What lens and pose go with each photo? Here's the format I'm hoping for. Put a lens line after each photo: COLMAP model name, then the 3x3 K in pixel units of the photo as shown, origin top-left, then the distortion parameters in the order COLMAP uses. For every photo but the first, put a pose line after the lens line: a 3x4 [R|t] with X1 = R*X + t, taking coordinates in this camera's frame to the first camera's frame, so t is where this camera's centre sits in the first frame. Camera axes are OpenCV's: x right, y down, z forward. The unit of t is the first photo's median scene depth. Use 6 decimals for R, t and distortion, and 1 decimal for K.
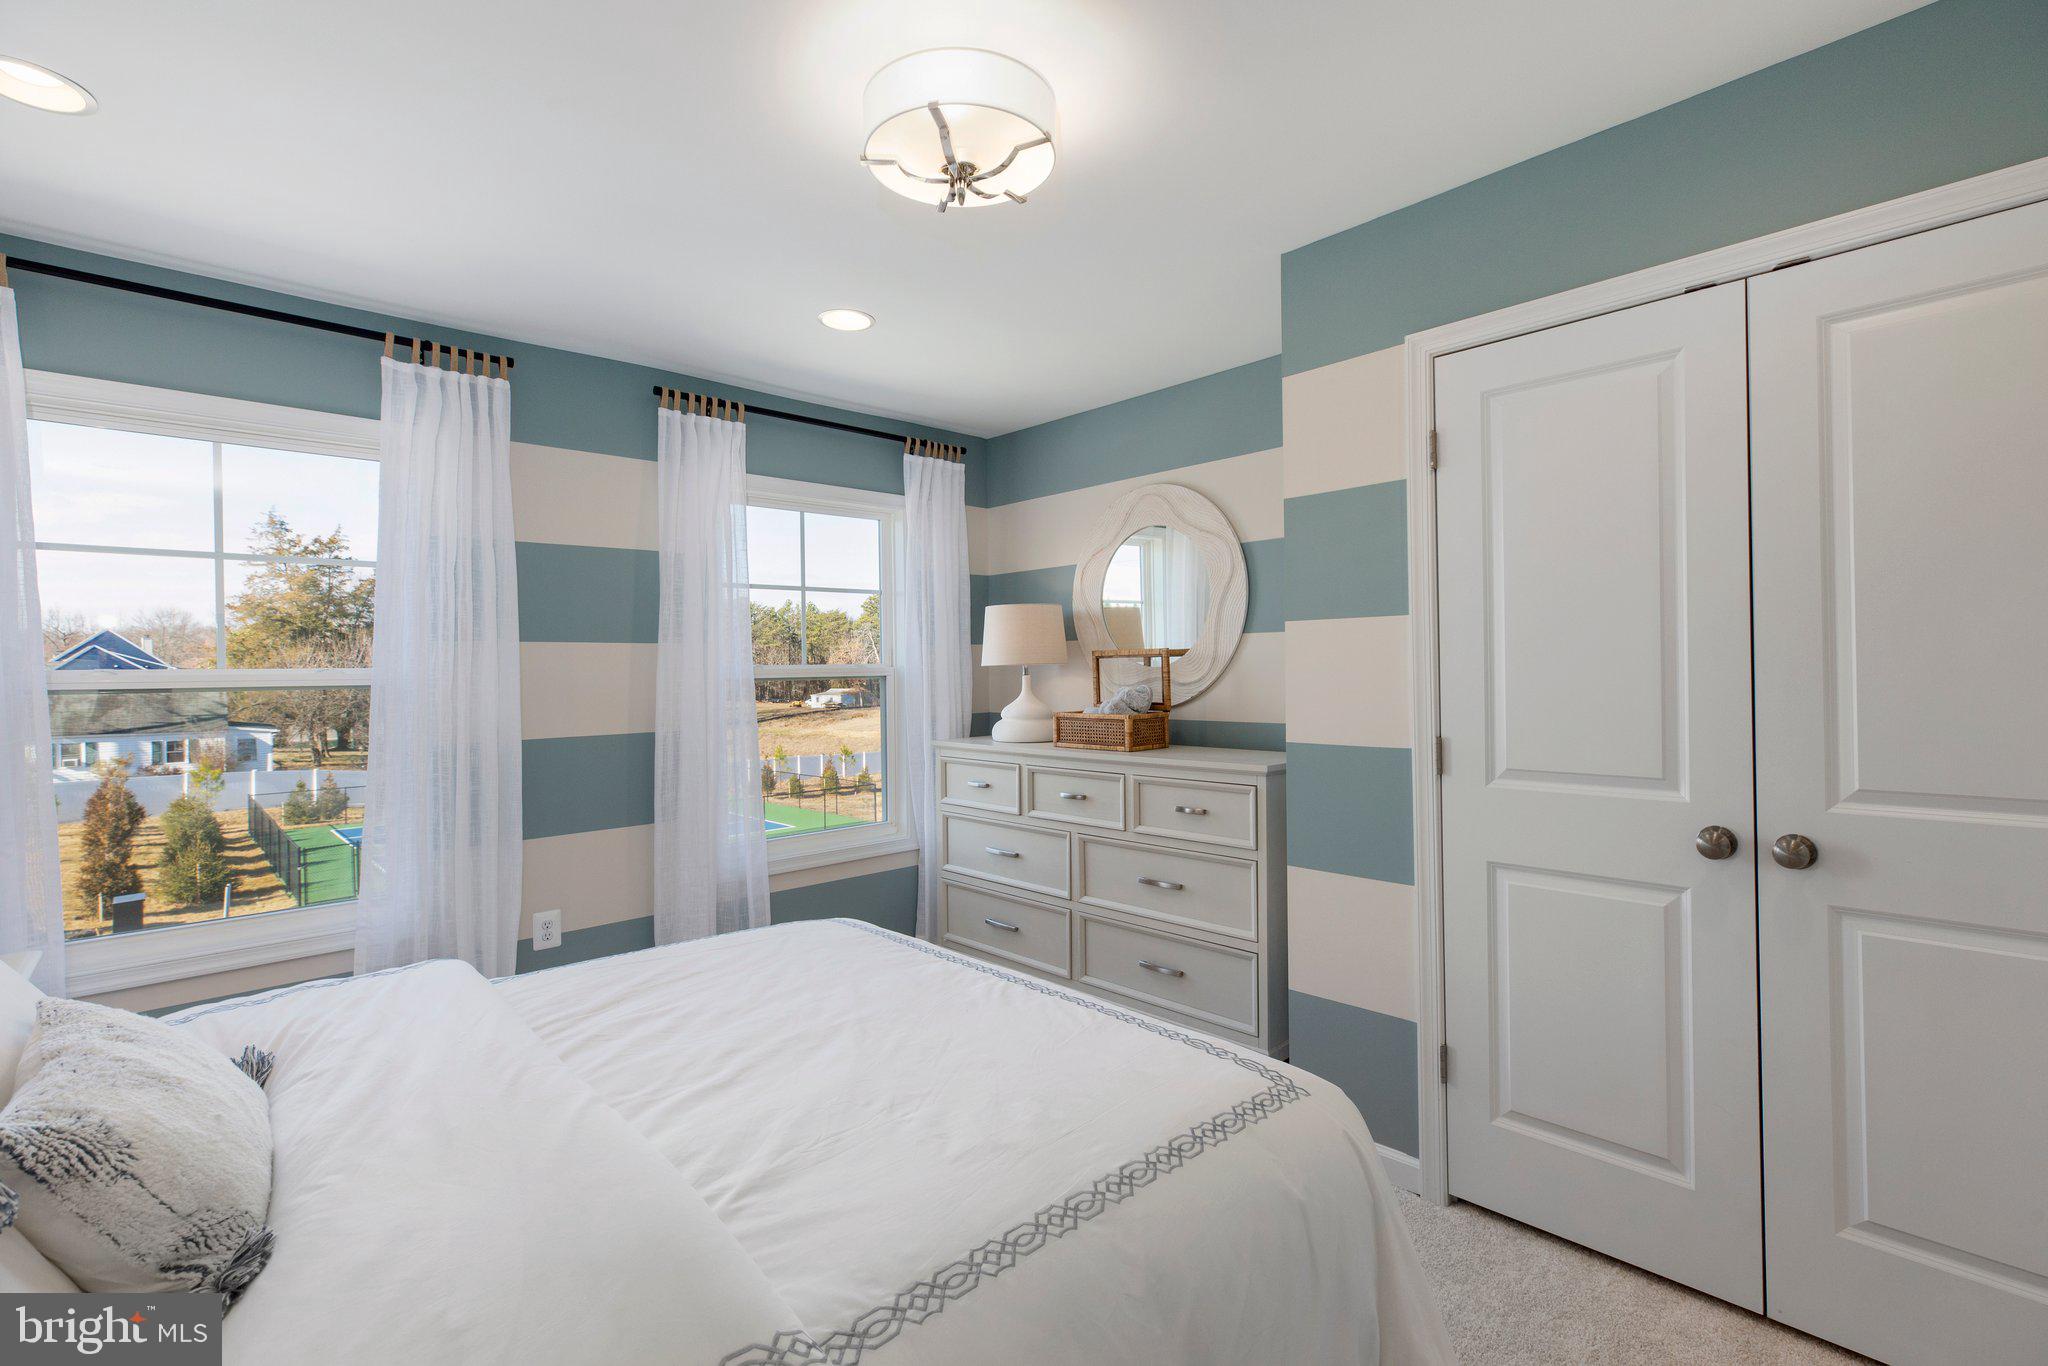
lens RADIAL K [[935.0, 0, 1024.0], [0, 935.0, 683.0], [0, 0, 1]] dist [0.003550, 0.000263]
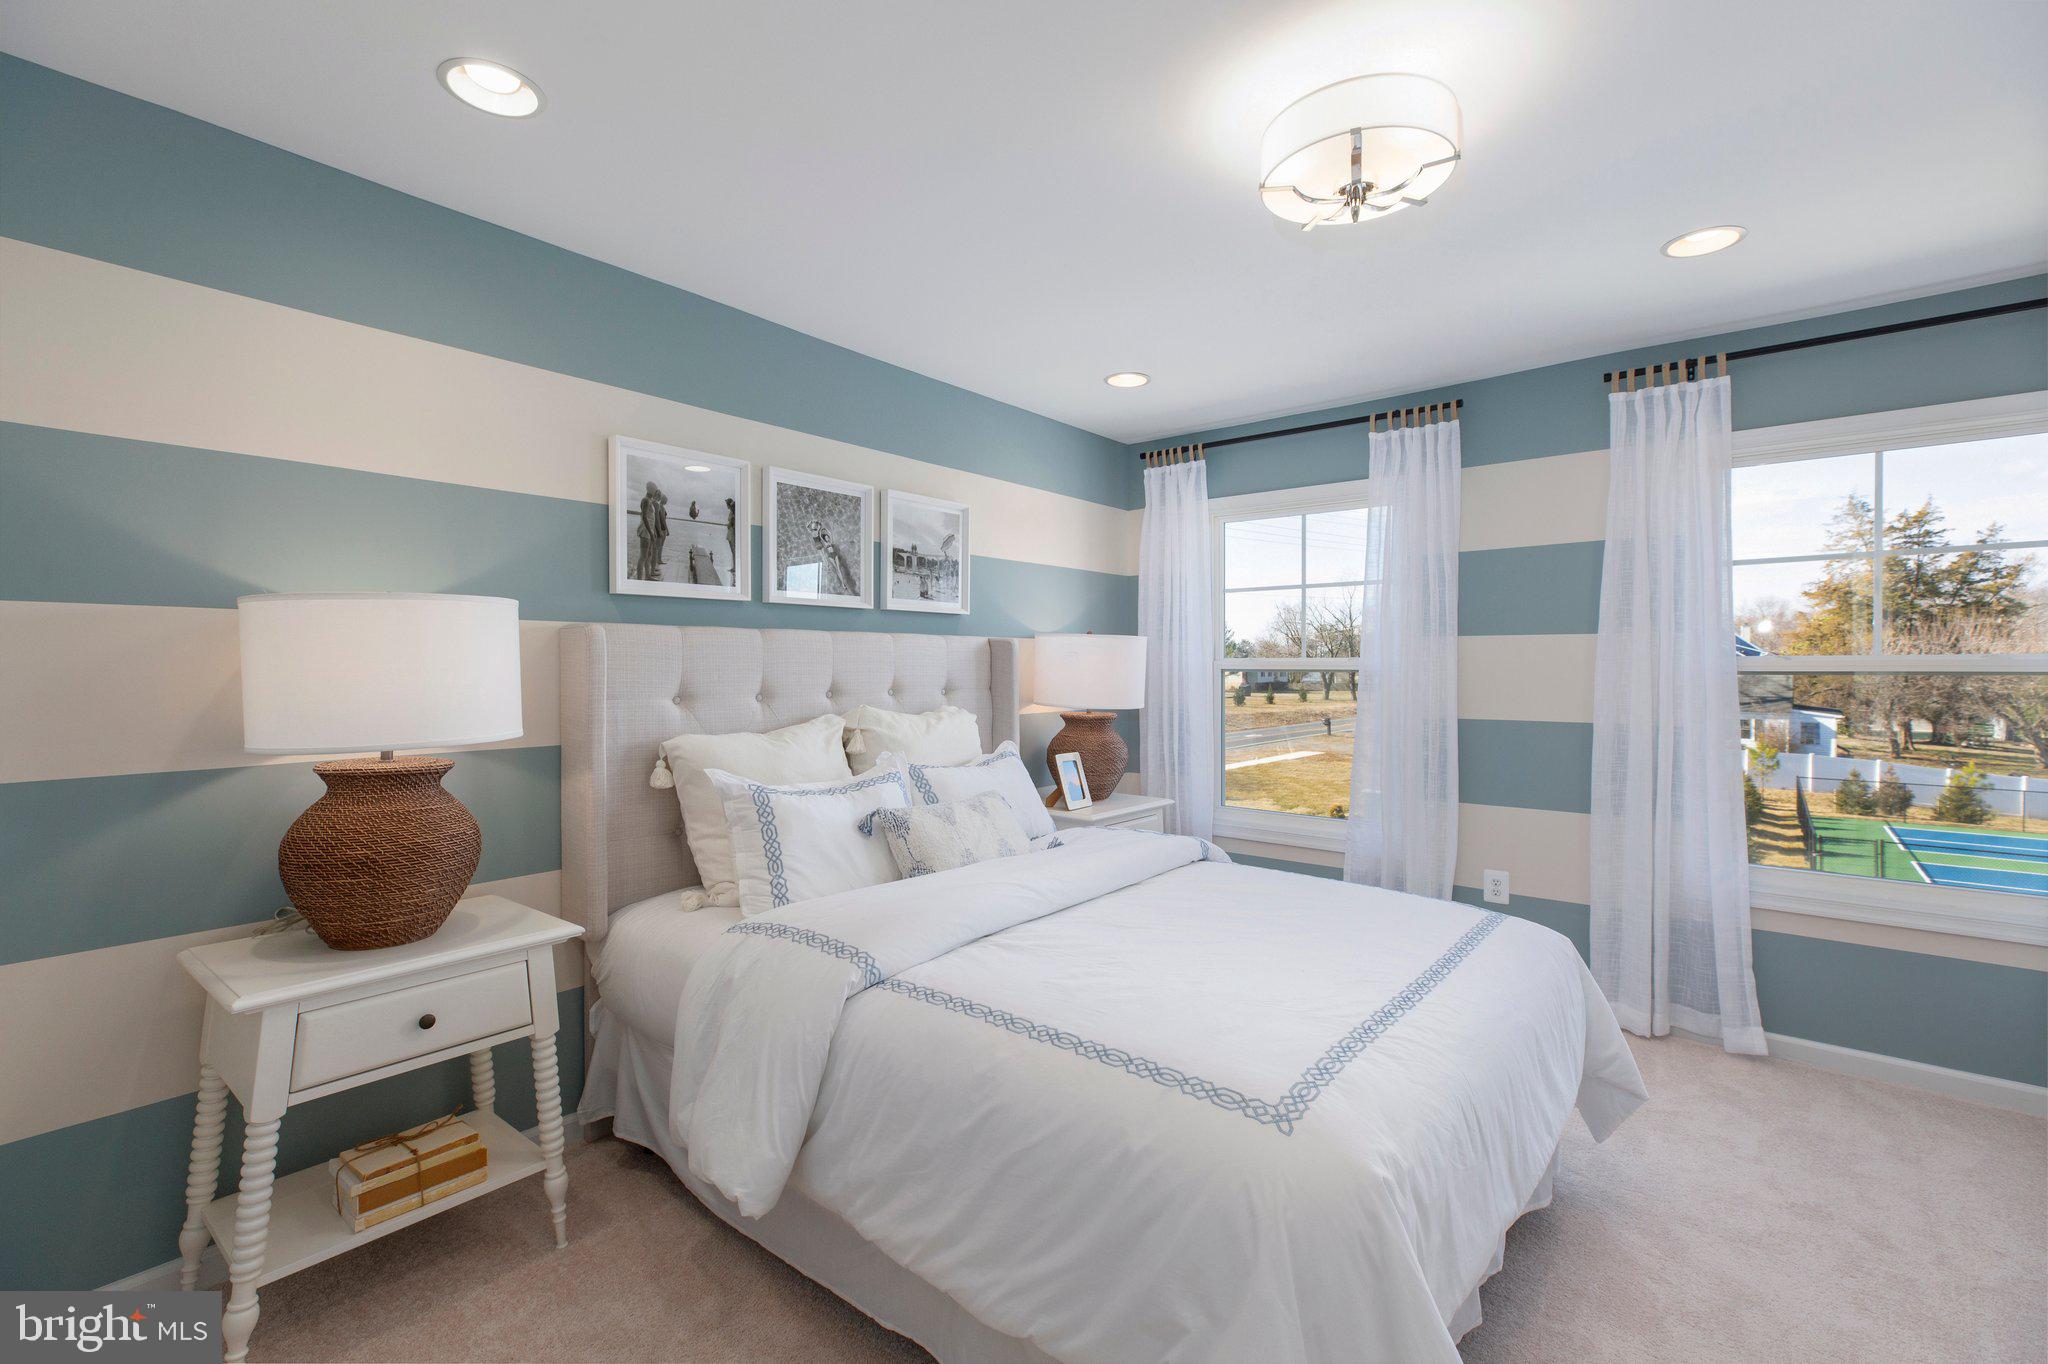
lens RADIAL K [[908.0, 0, 1021.5], [0, 908.0, 671.2], [0, 0, 1]] dist [0.000645, -0.000134]
pose [[0.123027, 0.020489, -0.992192, 0.256730], [-0.016093, 0.999697, 0.018648, -0.005217], [0.992273, 0.013673, 0.123319, 0.141892]]
